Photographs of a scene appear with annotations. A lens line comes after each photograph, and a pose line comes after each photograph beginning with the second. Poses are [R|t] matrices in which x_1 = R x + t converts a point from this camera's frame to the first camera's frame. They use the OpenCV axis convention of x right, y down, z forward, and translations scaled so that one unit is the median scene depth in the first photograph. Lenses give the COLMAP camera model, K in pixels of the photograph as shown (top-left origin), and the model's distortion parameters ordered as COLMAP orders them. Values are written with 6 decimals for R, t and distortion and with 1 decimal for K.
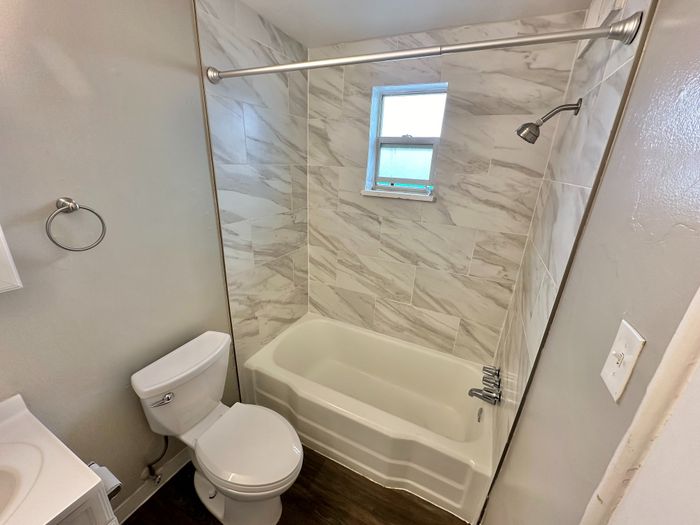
lens RADIAL K [[279.1, 0, 350.0], [0, 279.1, 262.5], [0, 0, 1]] dist [0.001257, 0.000151]
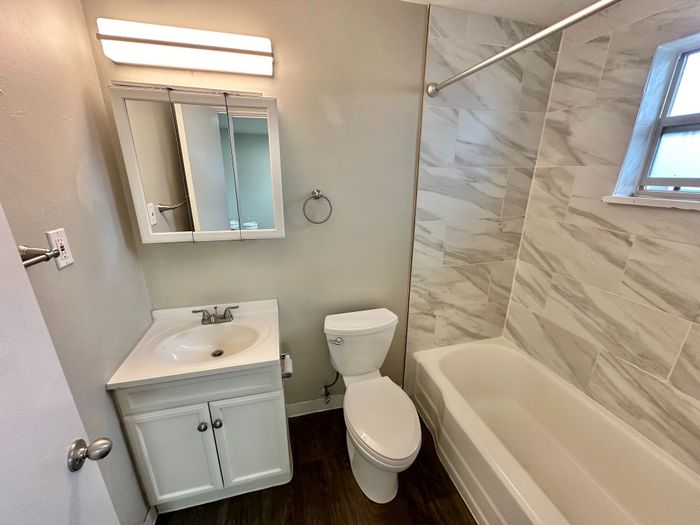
lens RADIAL K [[279.1, 0, 350.0], [0, 279.1, 262.5], [0, 0, 1]] dist [0.001257, 0.000151]
pose [[0.653230, 0.191537, -0.732533, 0.171799], [-0.229243, 0.972097, 0.049751, 0.025375], [0.721622, 0.135429, 0.678911, 0.049096]]
